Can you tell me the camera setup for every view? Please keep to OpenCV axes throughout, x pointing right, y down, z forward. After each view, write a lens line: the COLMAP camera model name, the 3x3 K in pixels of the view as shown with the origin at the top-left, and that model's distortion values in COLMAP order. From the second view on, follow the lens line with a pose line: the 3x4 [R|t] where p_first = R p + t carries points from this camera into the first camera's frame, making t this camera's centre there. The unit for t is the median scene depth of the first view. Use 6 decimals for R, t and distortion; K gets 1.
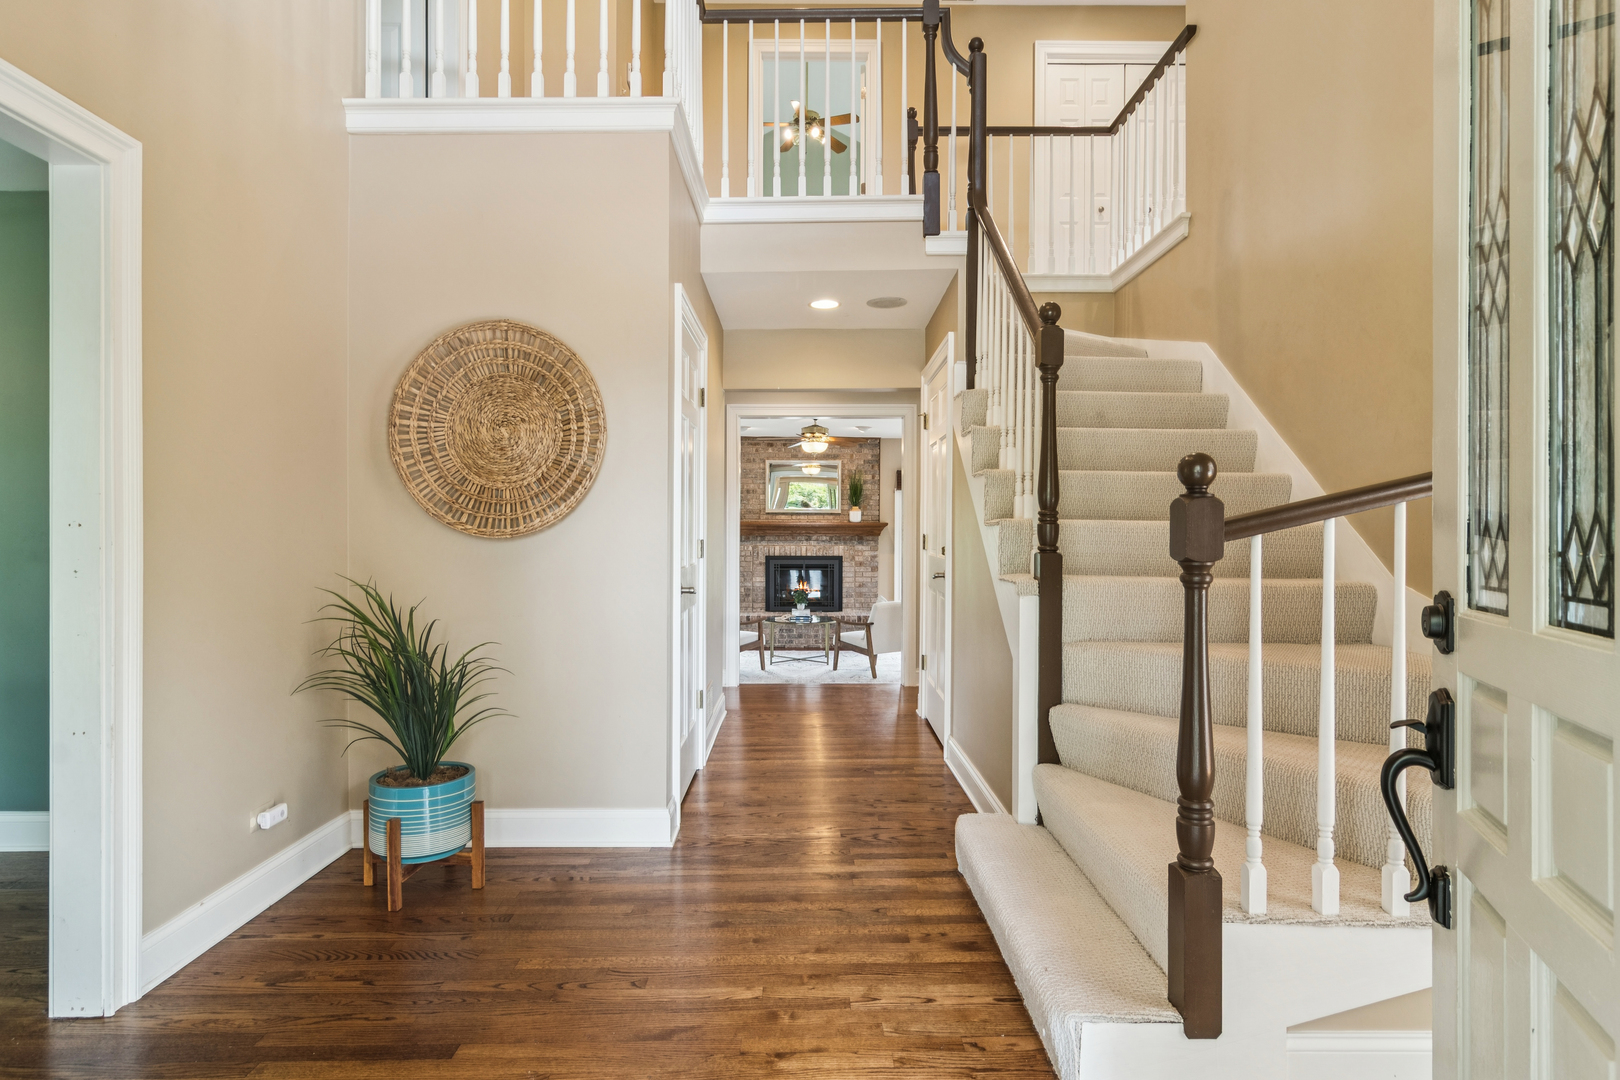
lens RADIAL K [[883.7, 0, 811.4], [0, 883.7, 539.4], [0, 0, 1]] dist [0.000049, 0.002956]
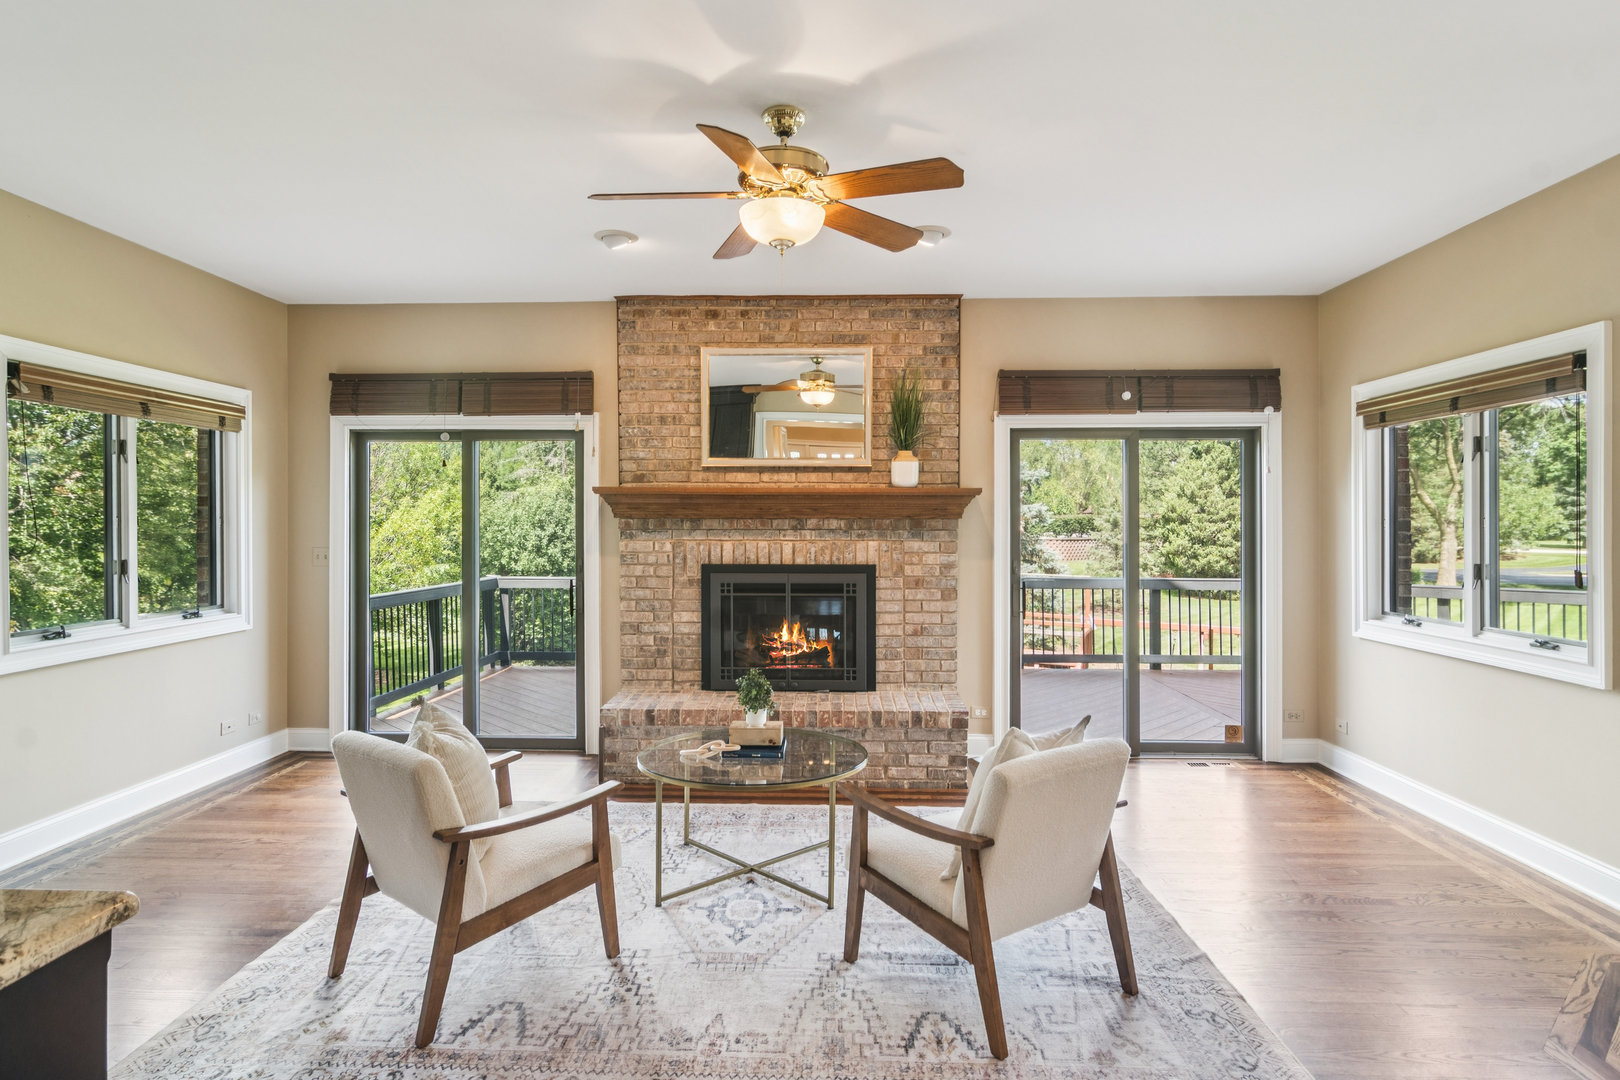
lens RADIAL K [[883.7, 0, 789.8], [0, 883.7, 511.3], [0, 0, 1]] dist [0.000049, 0.002956]
pose [[0.998077, -0.002835, -0.061928, 0.019789], [0.002552, 0.999986, -0.004654, -0.005721], [0.061940, 0.004487, 0.998070, 0.557737]]
